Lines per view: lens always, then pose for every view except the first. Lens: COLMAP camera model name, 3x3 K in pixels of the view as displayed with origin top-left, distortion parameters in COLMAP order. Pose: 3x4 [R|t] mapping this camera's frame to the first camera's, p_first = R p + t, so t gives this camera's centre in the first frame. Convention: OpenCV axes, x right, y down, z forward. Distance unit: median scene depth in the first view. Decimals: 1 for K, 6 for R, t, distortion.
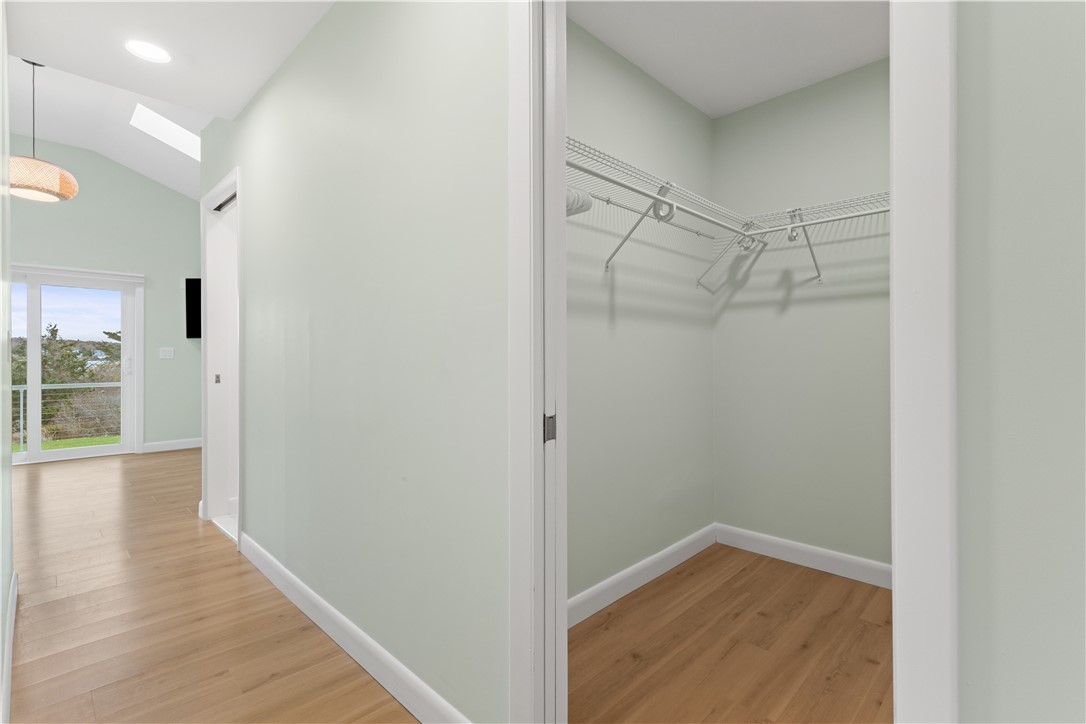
lens RADIAL K [[504.0, 0, 543.7], [0, 504.0, 356.7], [0, 0, 1]] dist [-0.000899, -0.000340]
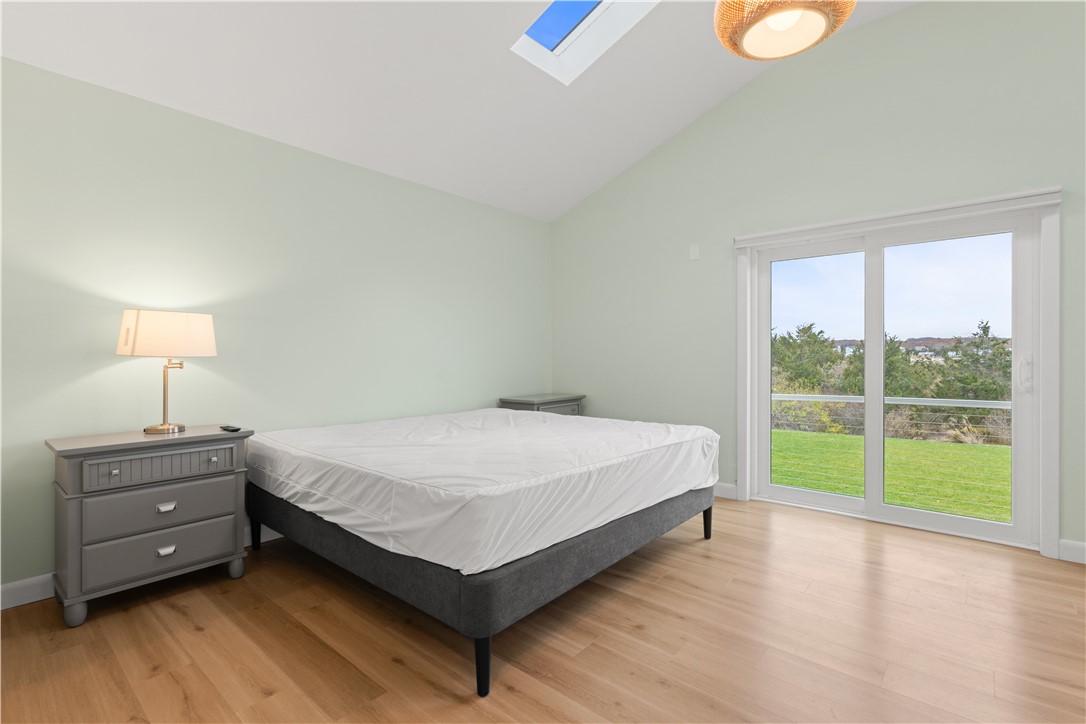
lens RADIAL K [[504.0, 0, 543.7], [0, 504.0, 356.7], [0, 0, 1]] dist [-0.000899, -0.000340]
pose [[0.062162, 0.006037, -0.998048, -0.342638], [-0.001791, 0.999981, 0.005937, -0.003643], [0.998064, 0.001419, 0.062172, 0.475569]]
